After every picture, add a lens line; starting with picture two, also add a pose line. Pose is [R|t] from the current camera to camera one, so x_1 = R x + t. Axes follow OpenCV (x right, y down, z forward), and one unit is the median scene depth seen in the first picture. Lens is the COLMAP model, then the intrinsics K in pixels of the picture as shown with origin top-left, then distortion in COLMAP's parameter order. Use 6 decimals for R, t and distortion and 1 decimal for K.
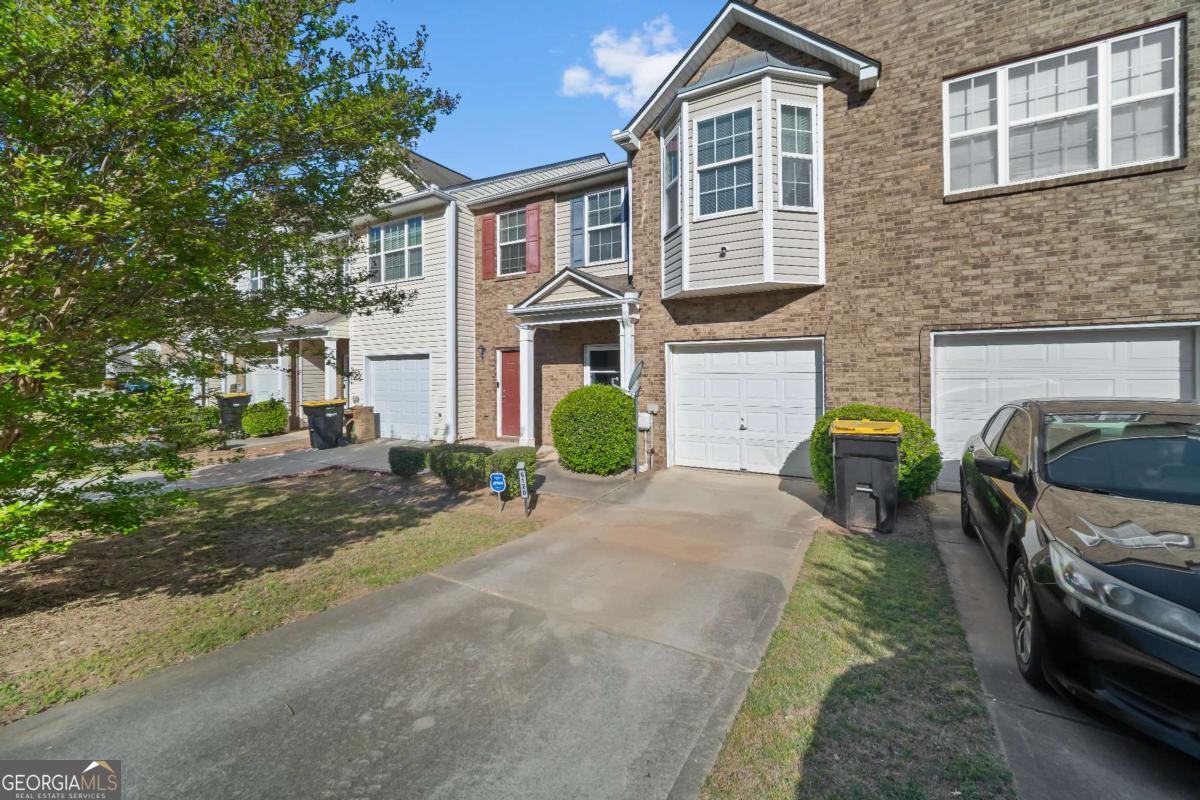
lens RADIAL K [[469.6, 0, 605.1], [0, 469.6, 368.5], [0, 0, 1]] dist [-0.000112, -0.000210]
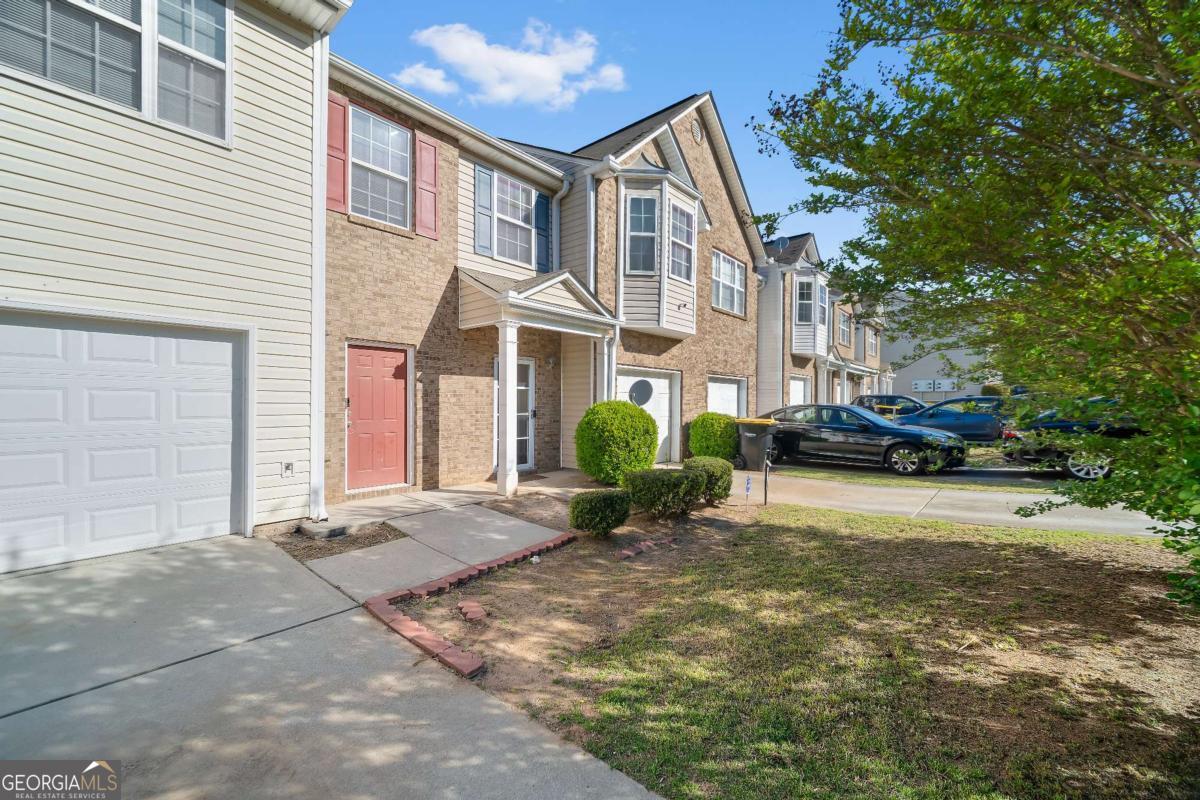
lens RADIAL K [[463.9, 0, 600.0], [0, 463.9, 400.0], [0, 0, 1]] dist [-0.000087, -0.000033]
pose [[0.212924, 0.008889, 0.977028, -1.237735], [-0.021072, 0.999768, -0.004504, 0.046377], [-0.976841, -0.019629, 0.213062, 1.001910]]
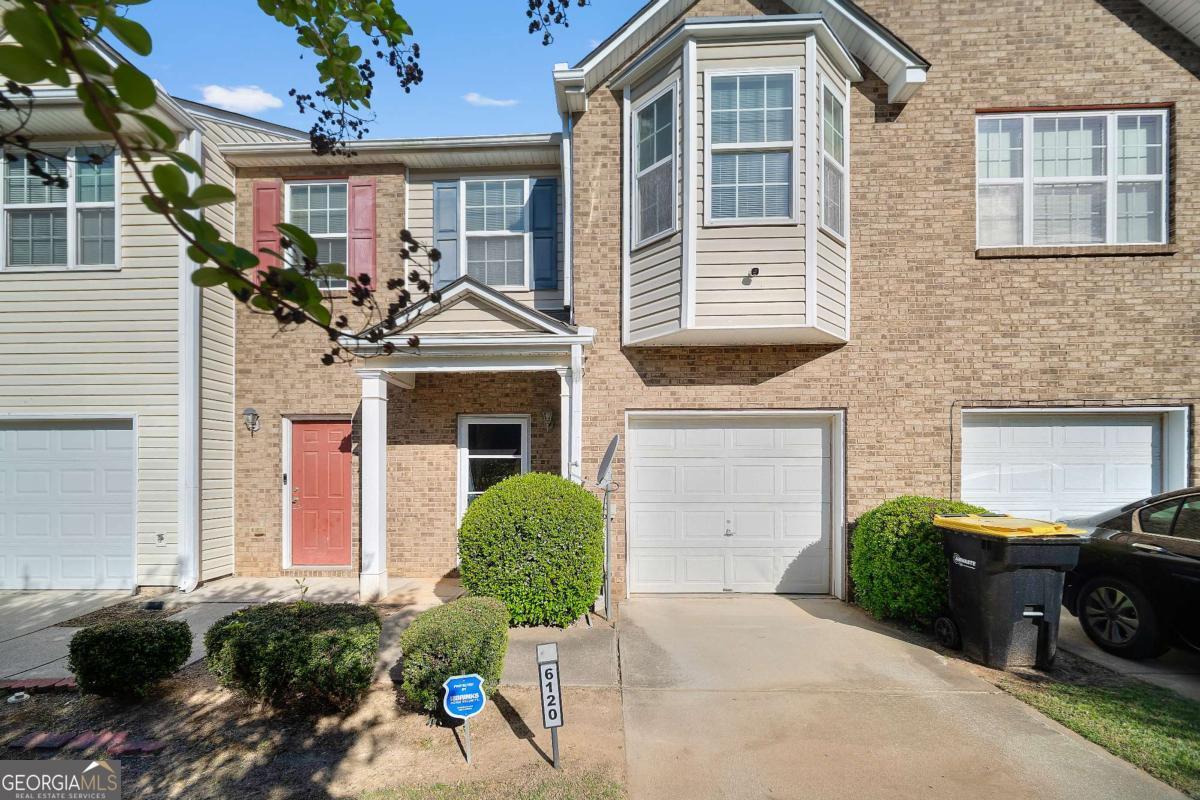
lens RADIAL K [[502.2, 0, 589.7], [0, 502.2, 467.2], [0, 0, 1]] dist [-0.002106, -0.000262]
pose [[0.891452, 0.004388, 0.453095, -0.302801], [-0.005687, 0.999983, 0.001505, 0.029698], [-0.453080, -0.003919, 0.891461, 0.488620]]
